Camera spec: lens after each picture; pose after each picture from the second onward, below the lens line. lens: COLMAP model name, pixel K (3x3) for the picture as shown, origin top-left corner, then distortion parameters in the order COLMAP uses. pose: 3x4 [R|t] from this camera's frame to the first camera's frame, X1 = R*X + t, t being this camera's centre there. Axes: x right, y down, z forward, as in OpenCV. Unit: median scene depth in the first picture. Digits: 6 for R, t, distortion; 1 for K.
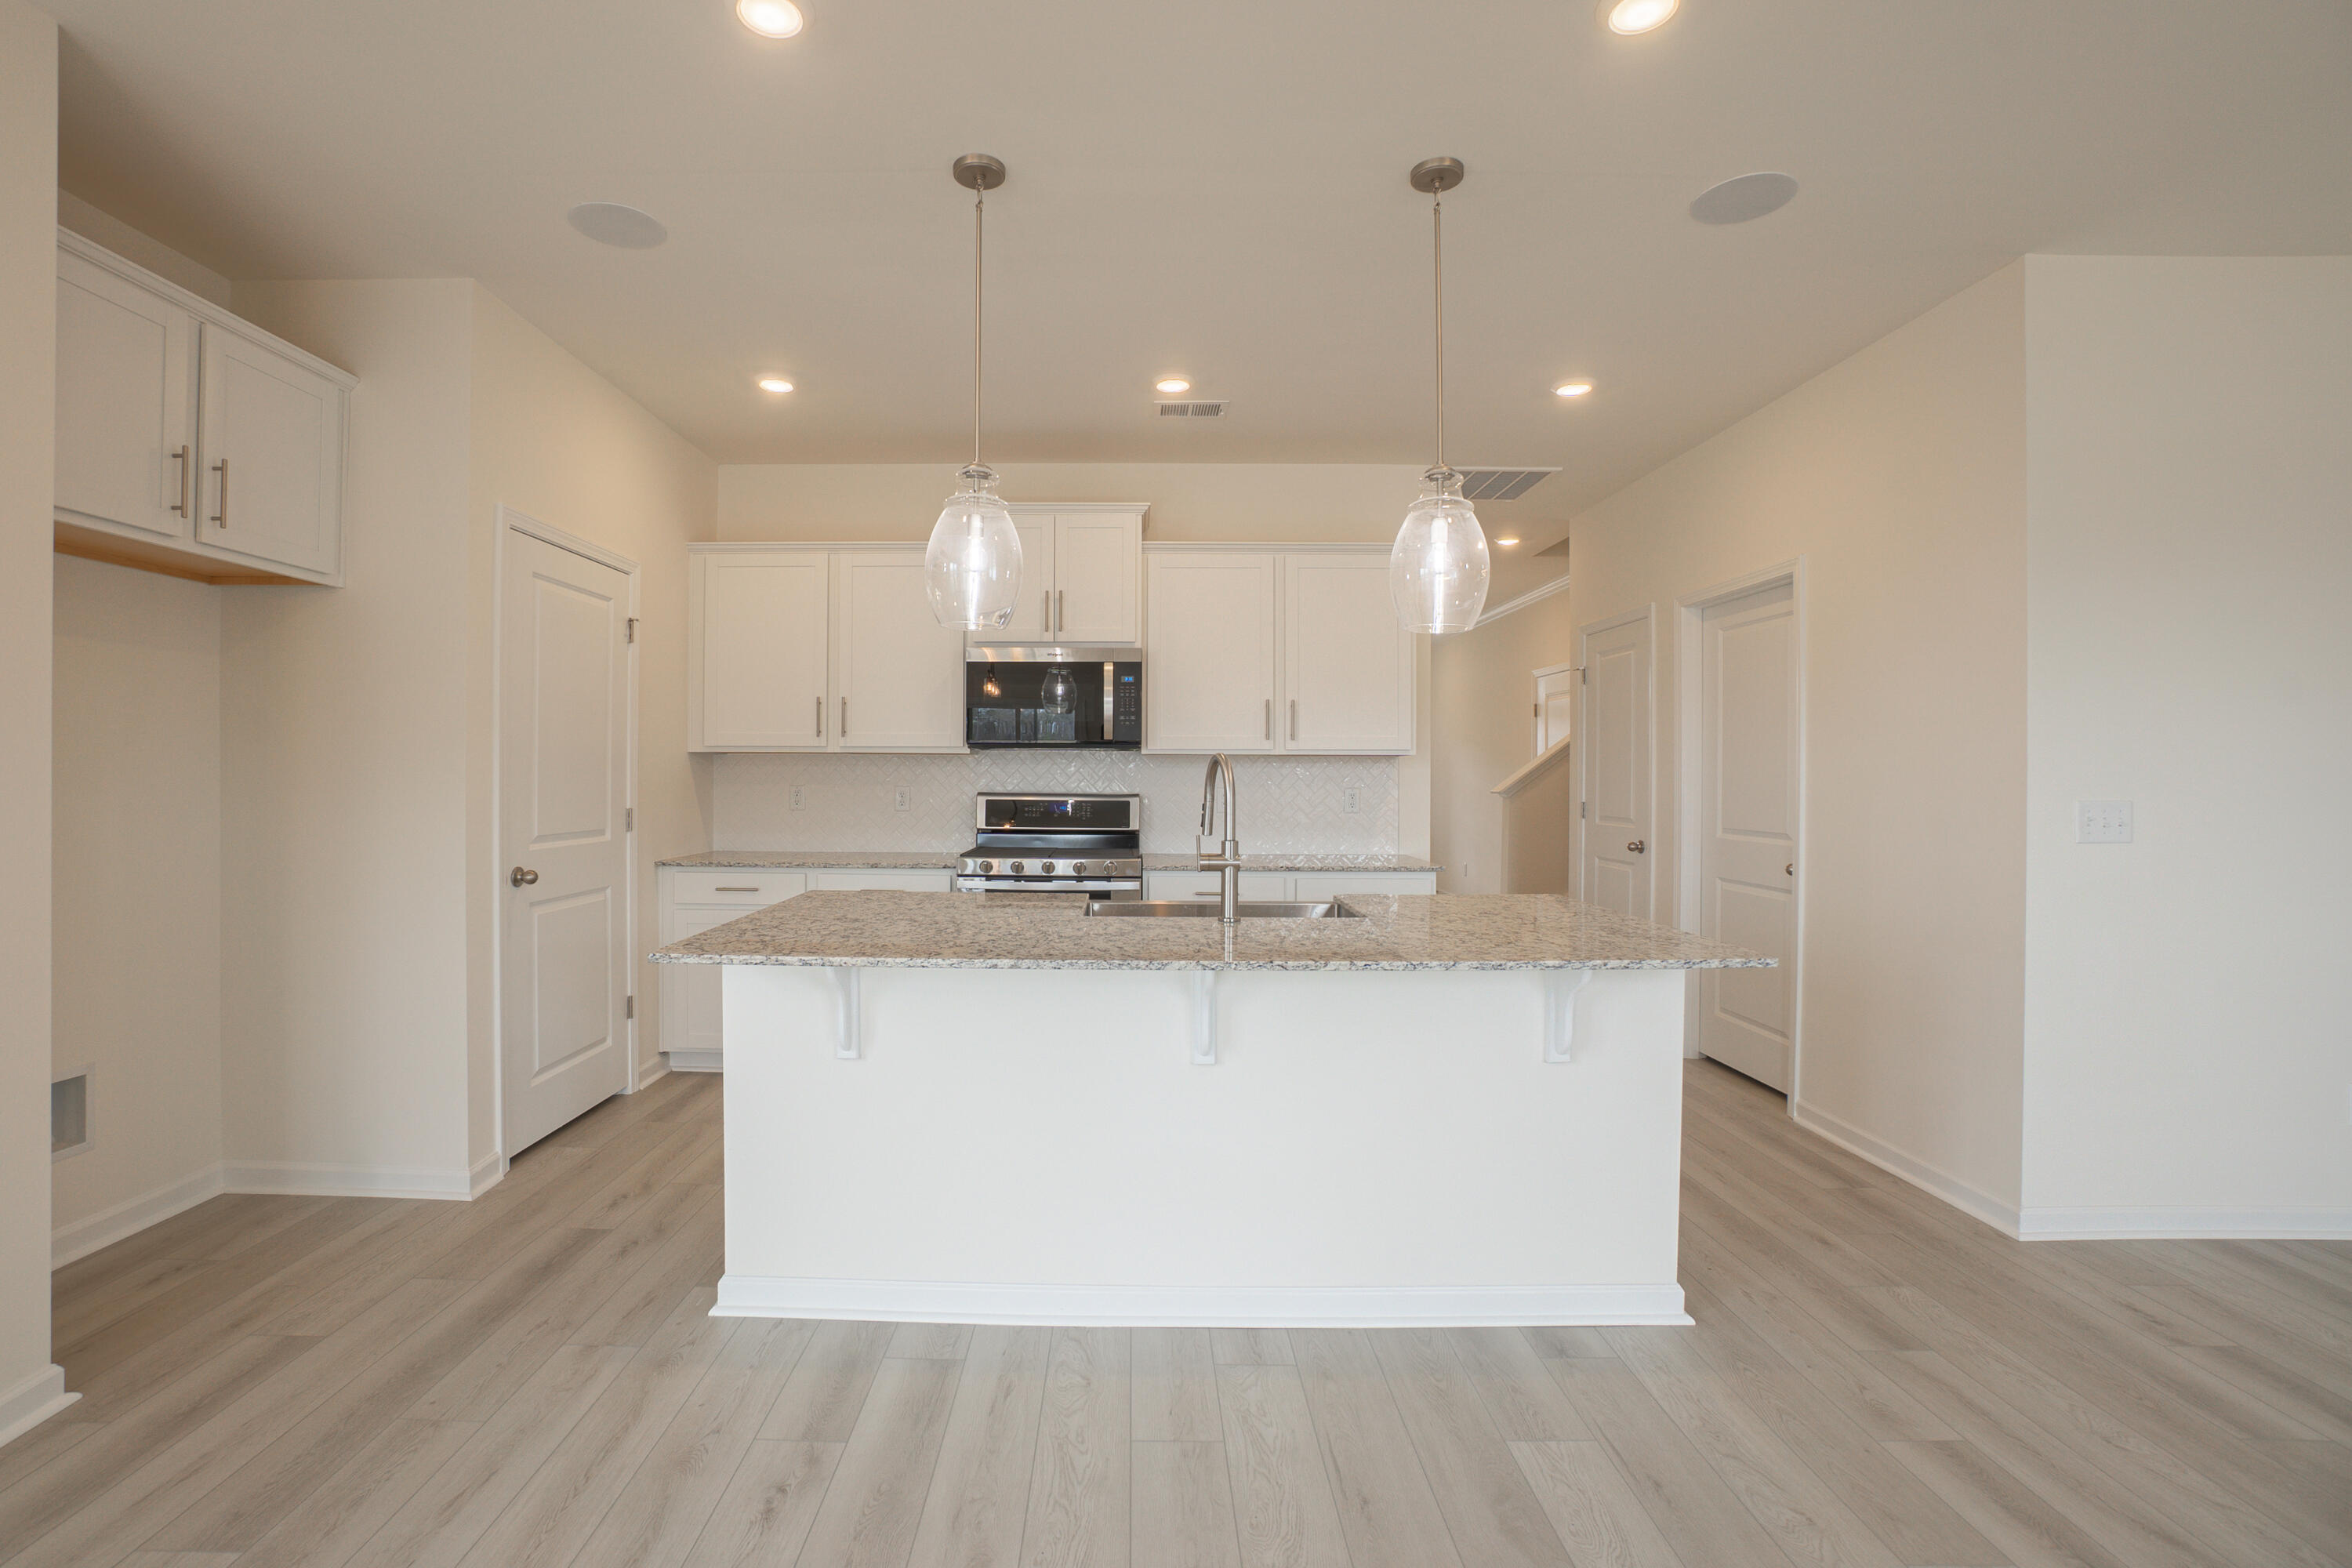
lens RADIAL K [[1067.4, 0, 1118.2], [0, 1067.4, 773.8], [0, 0, 1]] dist [-0.073651, 0.027815]
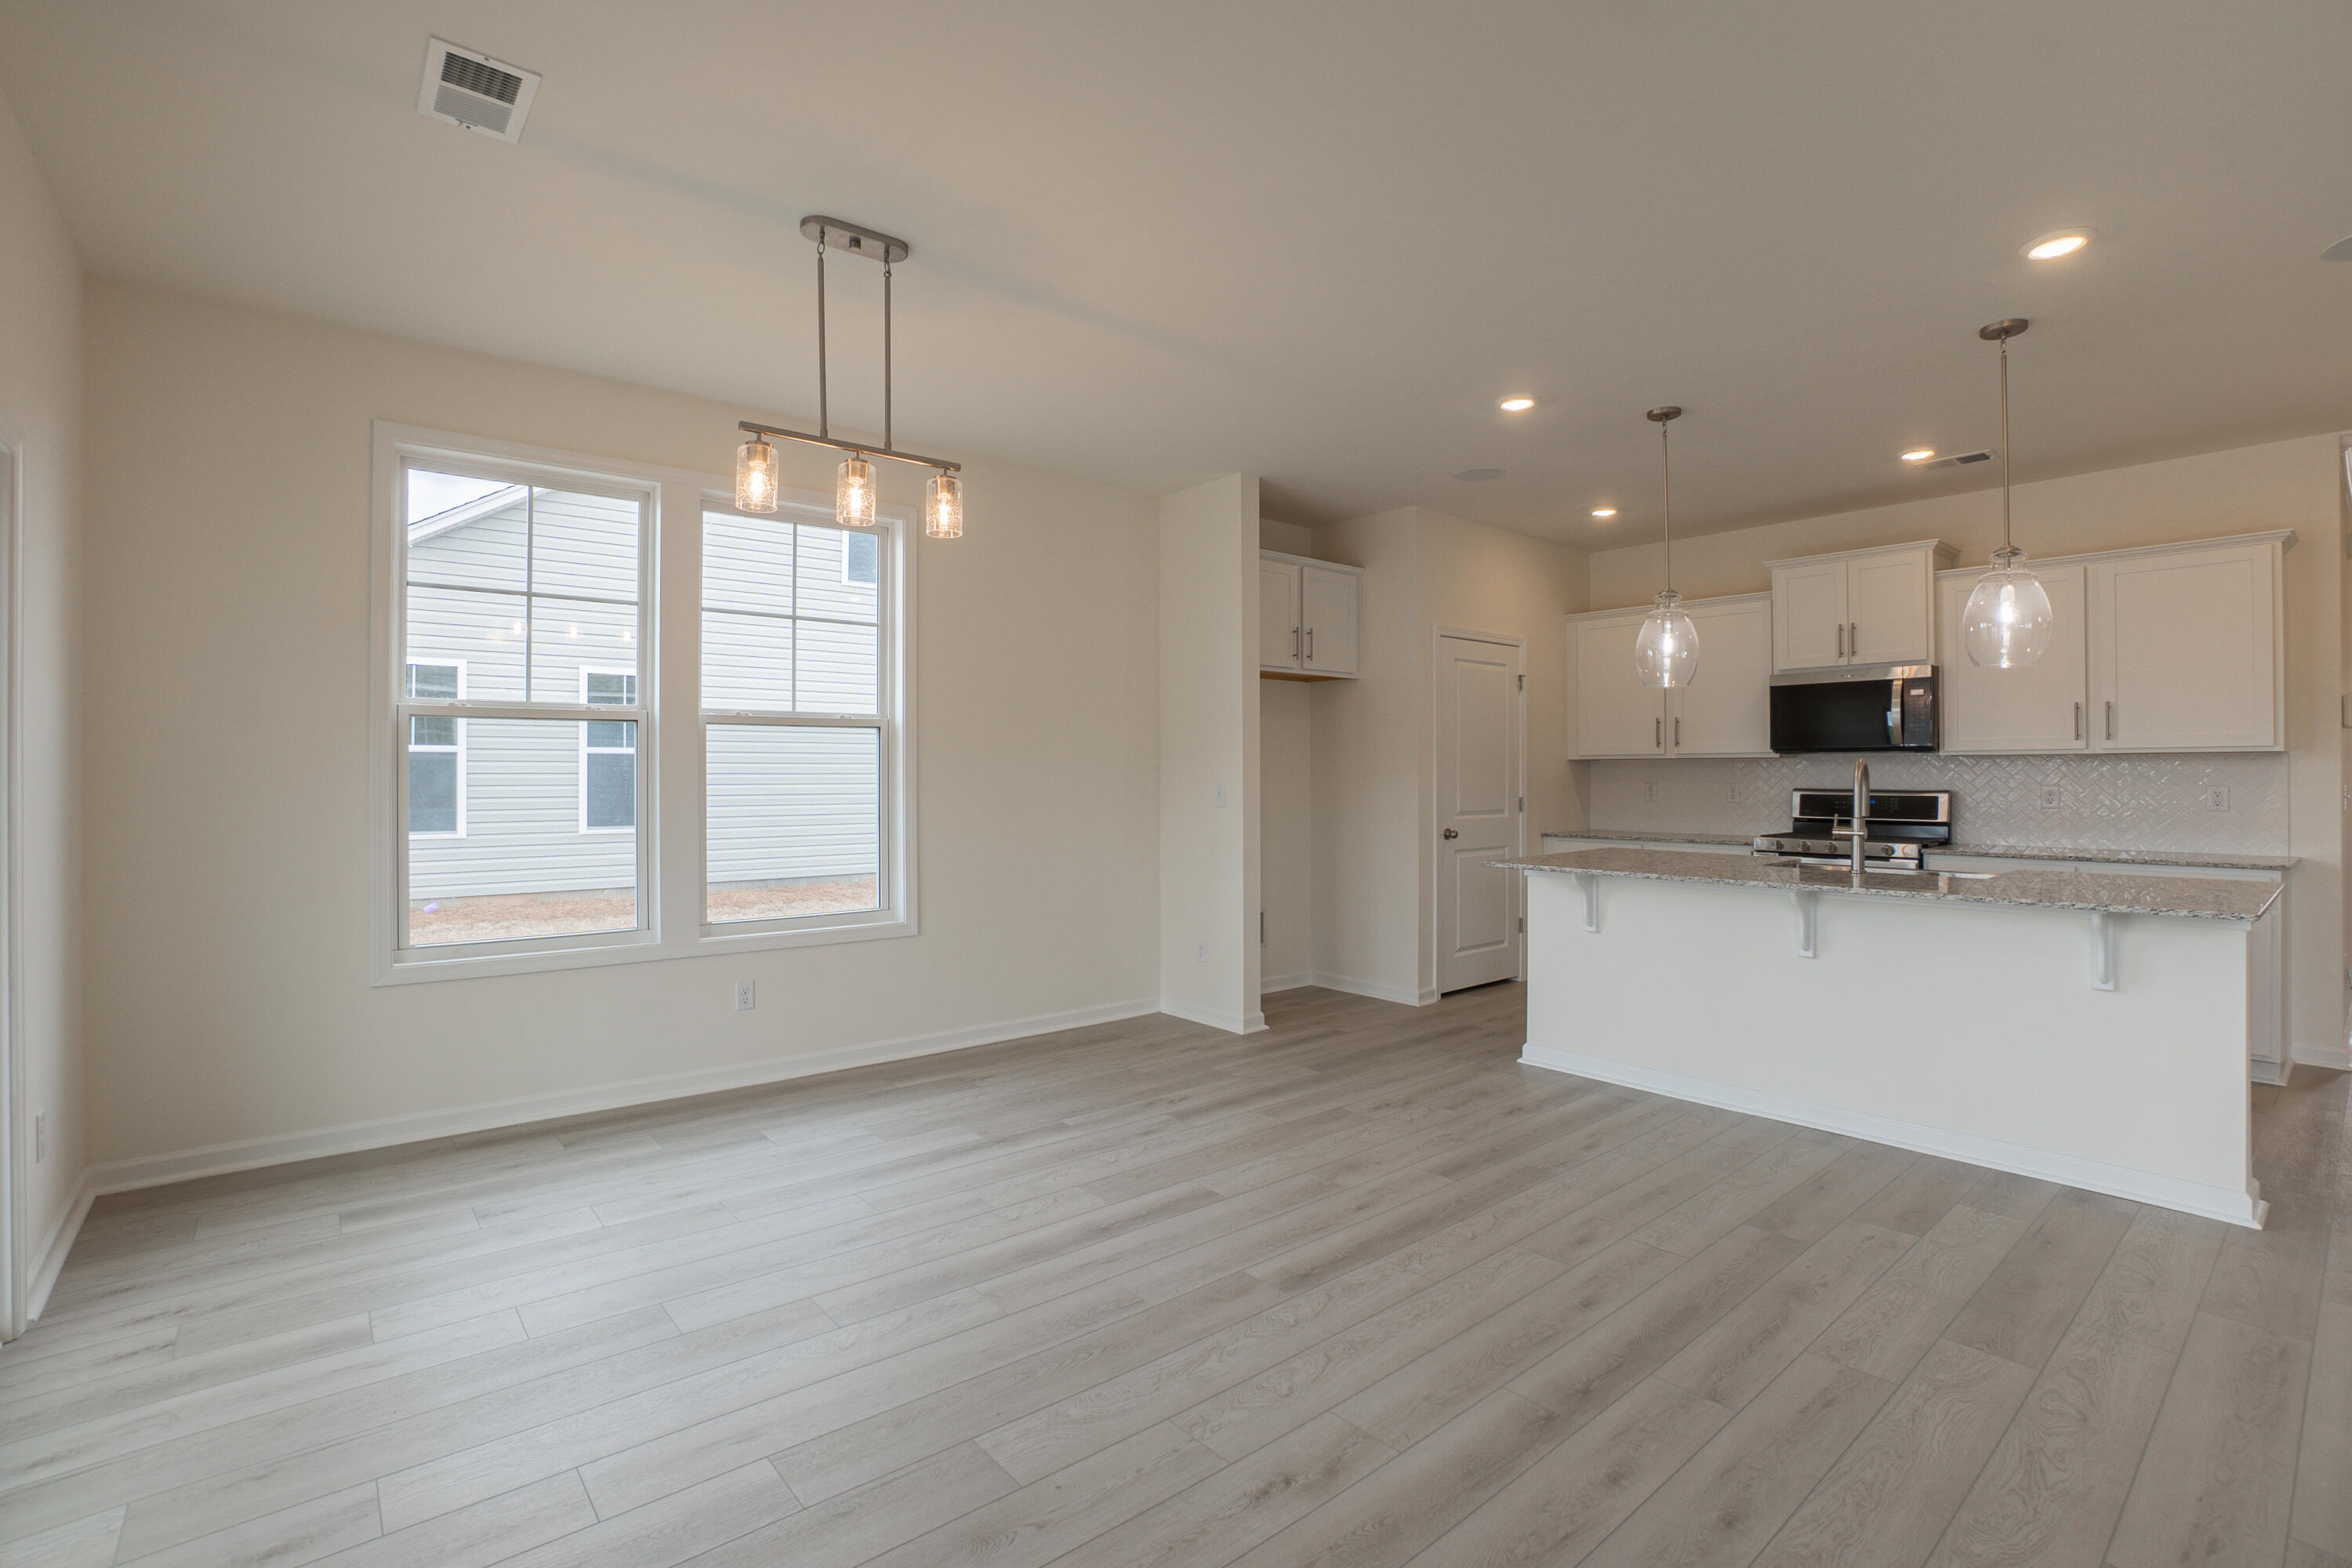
lens RADIAL K [[1067.4, 0, 1118.2], [0, 1067.4, 773.8], [0, 0, 1]] dist [-0.073651, 0.027815]
pose [[0.631249, -0.006781, -0.775550, 0.373095], [0.005053, 0.999977, -0.004630, 0.002379], [0.775564, -0.000996, 0.631269, -0.451730]]
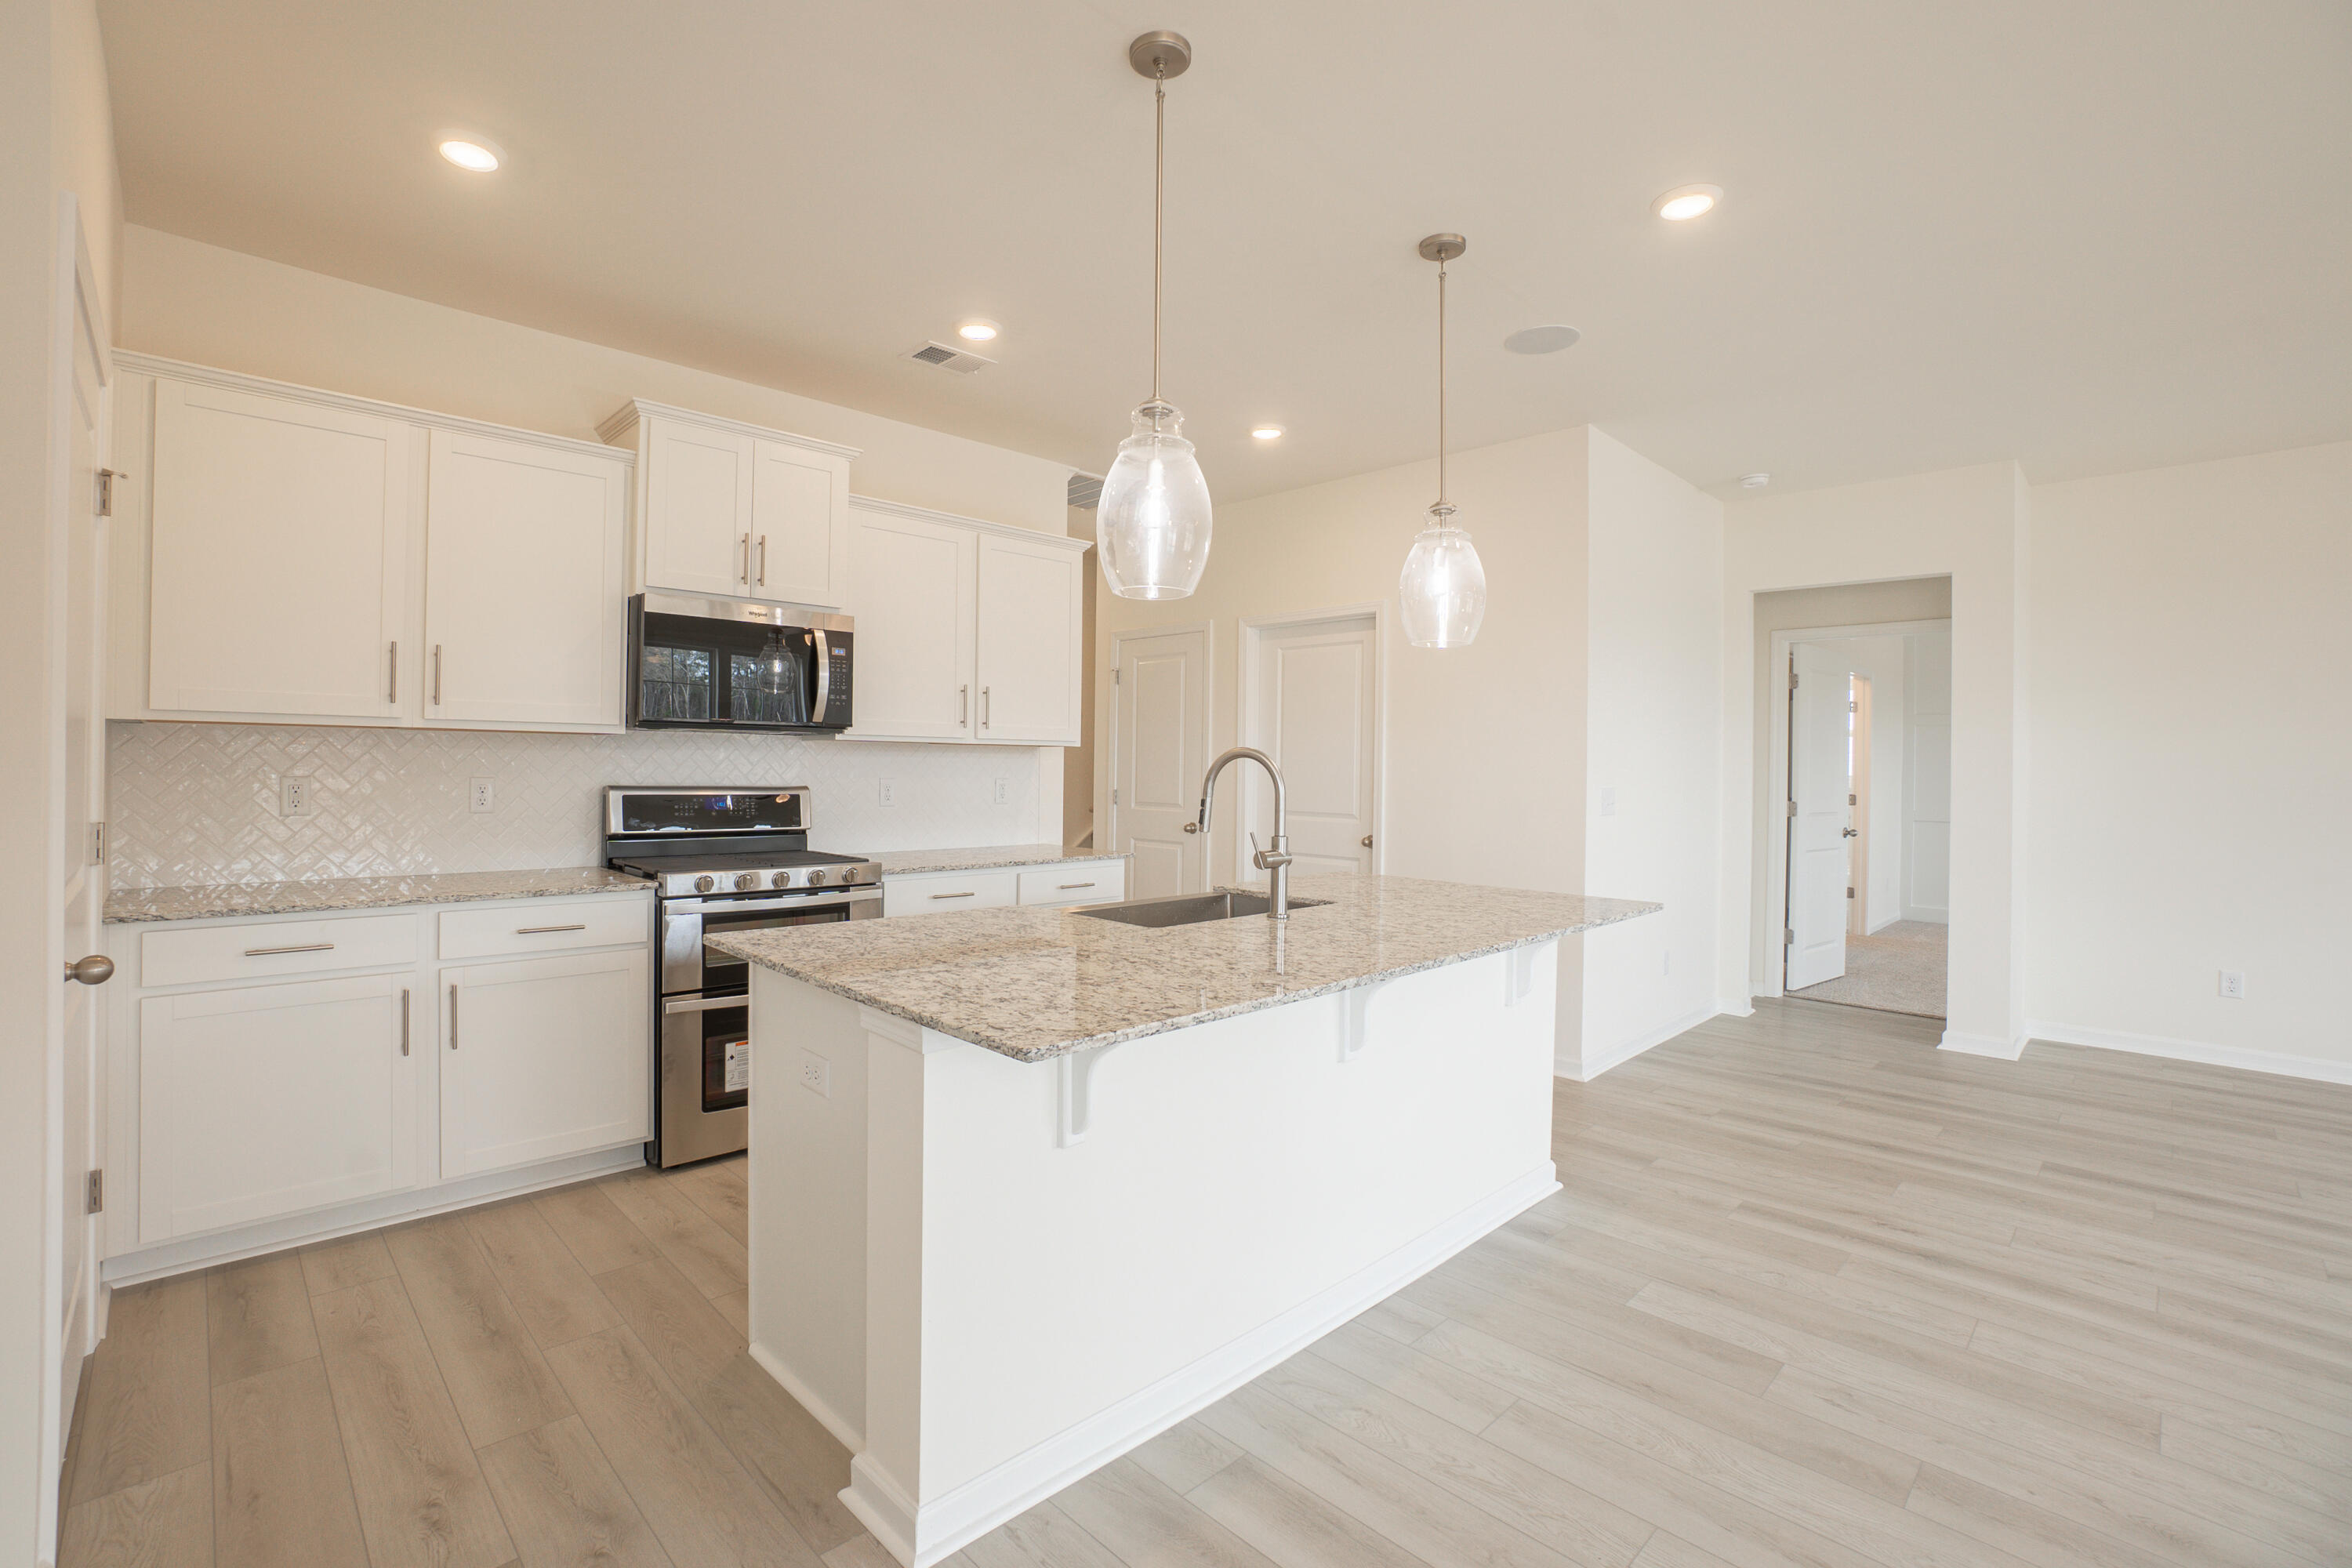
lens RADIAL K [[1051.3, 0, 1165.6], [0, 1051.3, 766.0], [0, 0, 1]] dist [-0.071178, 0.025860]
pose [[0.711803, 0.005069, 0.702361, -0.435016], [-0.010479, 0.999939, 0.003403, -0.003453], [-0.702301, -0.009783, 0.711813, 0.249657]]
